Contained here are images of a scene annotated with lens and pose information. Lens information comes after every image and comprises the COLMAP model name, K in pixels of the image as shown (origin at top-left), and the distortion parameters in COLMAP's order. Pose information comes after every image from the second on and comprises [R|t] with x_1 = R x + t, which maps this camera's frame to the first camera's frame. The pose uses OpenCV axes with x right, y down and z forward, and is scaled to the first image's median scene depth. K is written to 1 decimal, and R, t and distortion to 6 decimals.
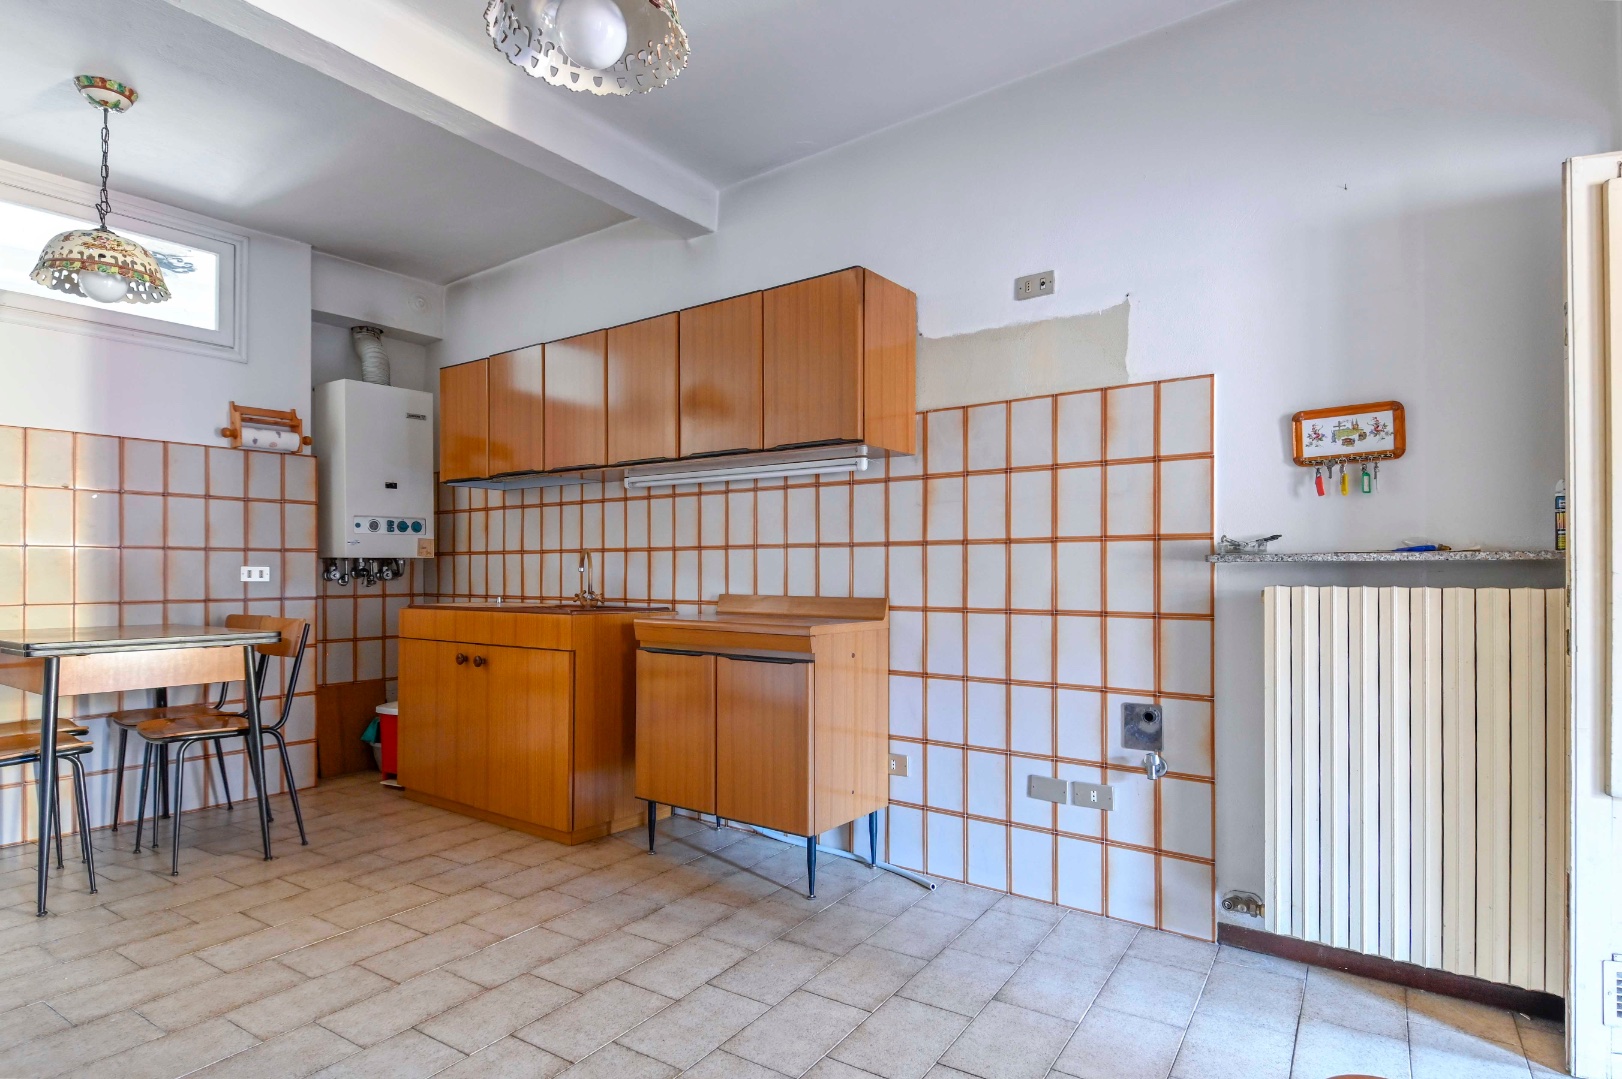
lens RADIAL K [[856.2, 0, 815.6], [0, 856.2, 570.8], [0, 0, 1]] dist [0.039314, -0.034063]
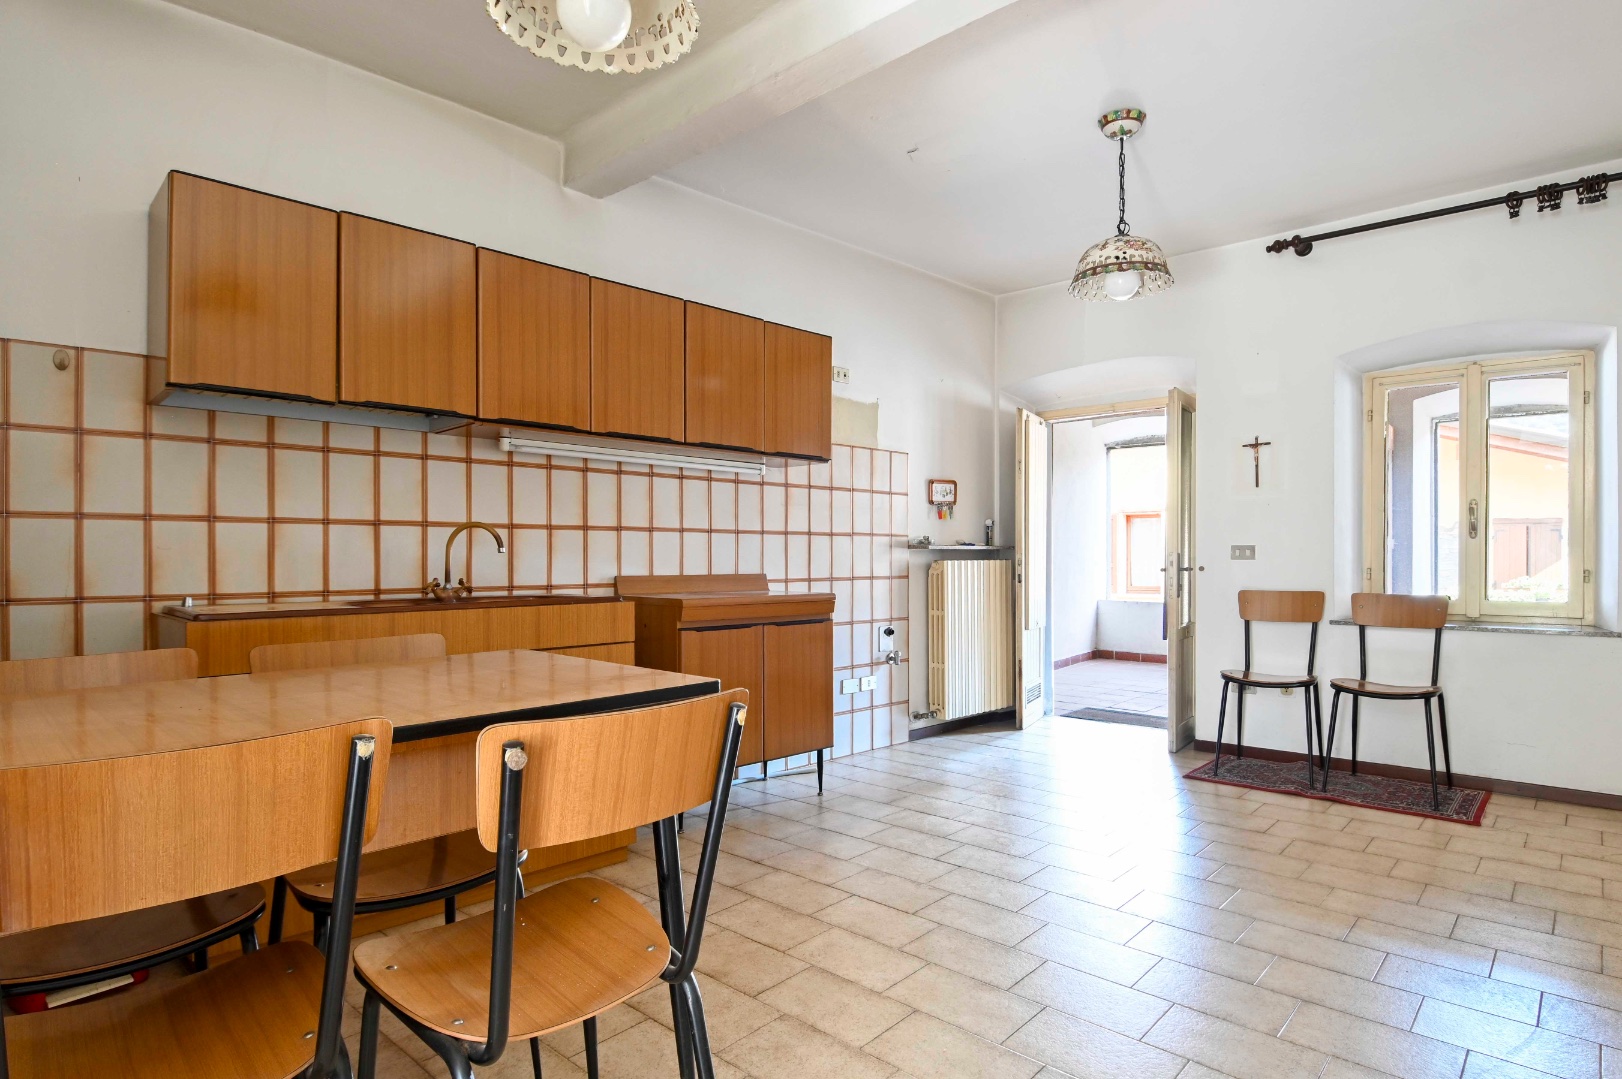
lens RADIAL K [[856.2, 0, 815.6], [0, 856.2, 570.8], [0, 0, 1]] dist [0.039314, -0.034063]
pose [[0.169307, -0.016536, 0.985425, -1.370523], [0.001489, 0.999862, 0.016523, 0.006570], [-0.985562, -0.001330, 0.169308, 0.801814]]
